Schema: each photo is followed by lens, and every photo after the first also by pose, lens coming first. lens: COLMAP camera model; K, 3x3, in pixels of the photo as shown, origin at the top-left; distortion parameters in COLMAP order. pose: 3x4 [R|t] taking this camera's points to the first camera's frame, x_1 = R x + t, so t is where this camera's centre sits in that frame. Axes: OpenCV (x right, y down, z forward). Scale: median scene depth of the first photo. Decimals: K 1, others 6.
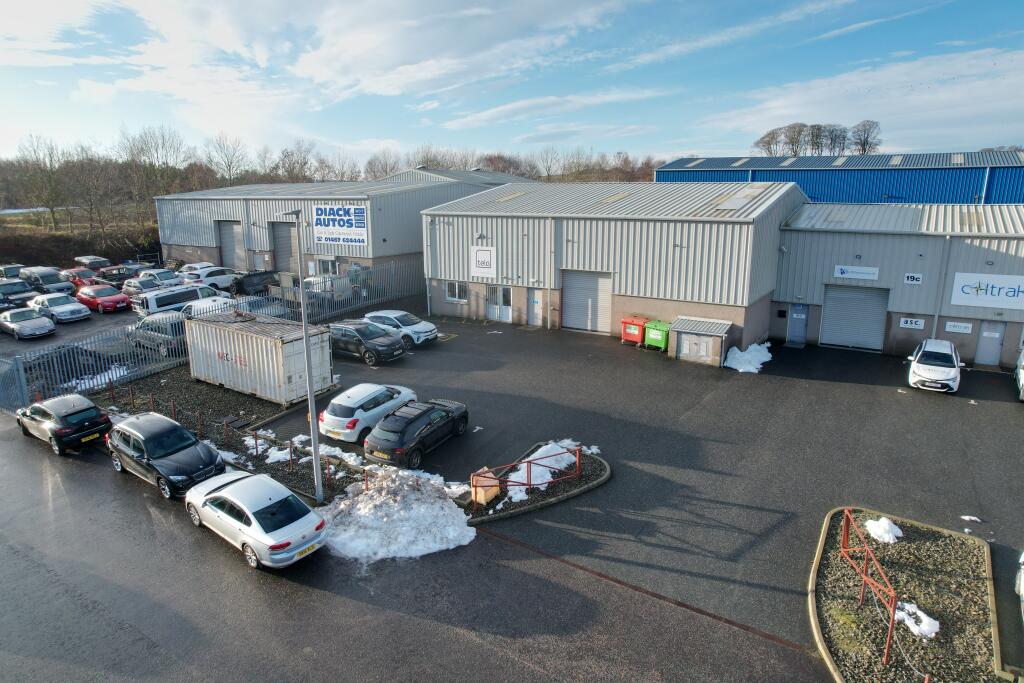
lens RADIAL K [[655.9, 0, 511.7], [0, 655.9, 343.9], [0, 0, 1]] dist [-0.057063, 0.034280]
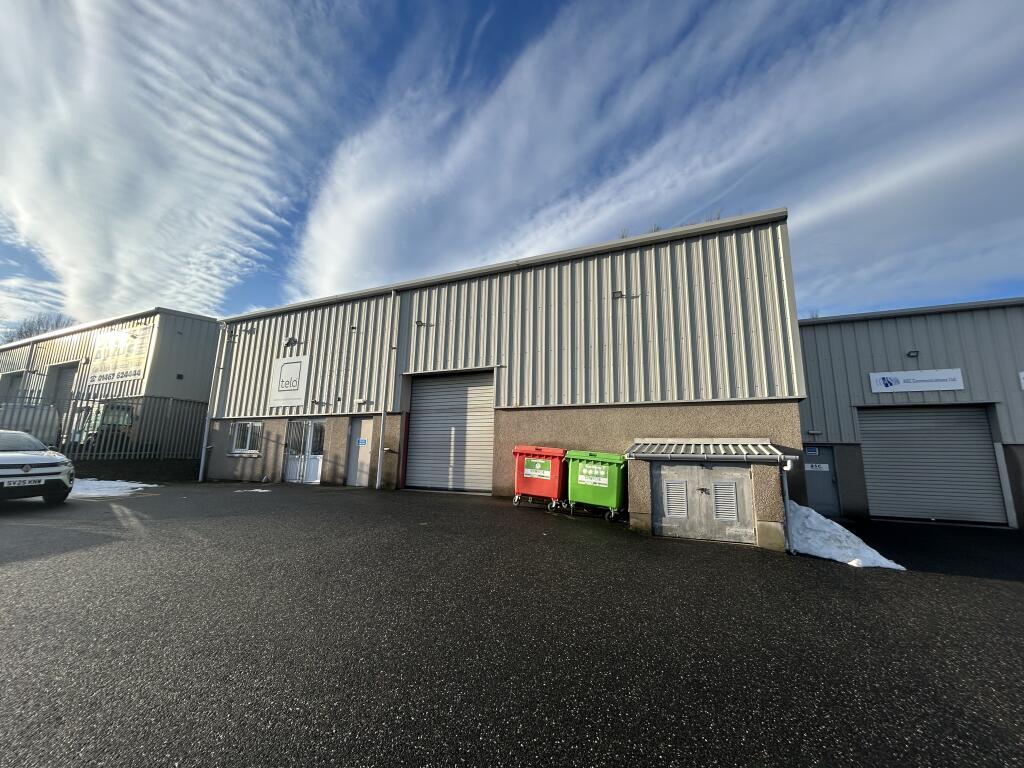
lens RADIAL K [[412.5, 0, 512.5], [0, 412.5, 383.7], [0, 0, 1]] dist [-0.001727, 0.000440]
pose [[0.989747, 0.048016, 0.134518, 0.125793], [0.010171, 0.915713, -0.401704, 0.036412], [-0.142468, 0.398954, 0.905836, 0.717453]]
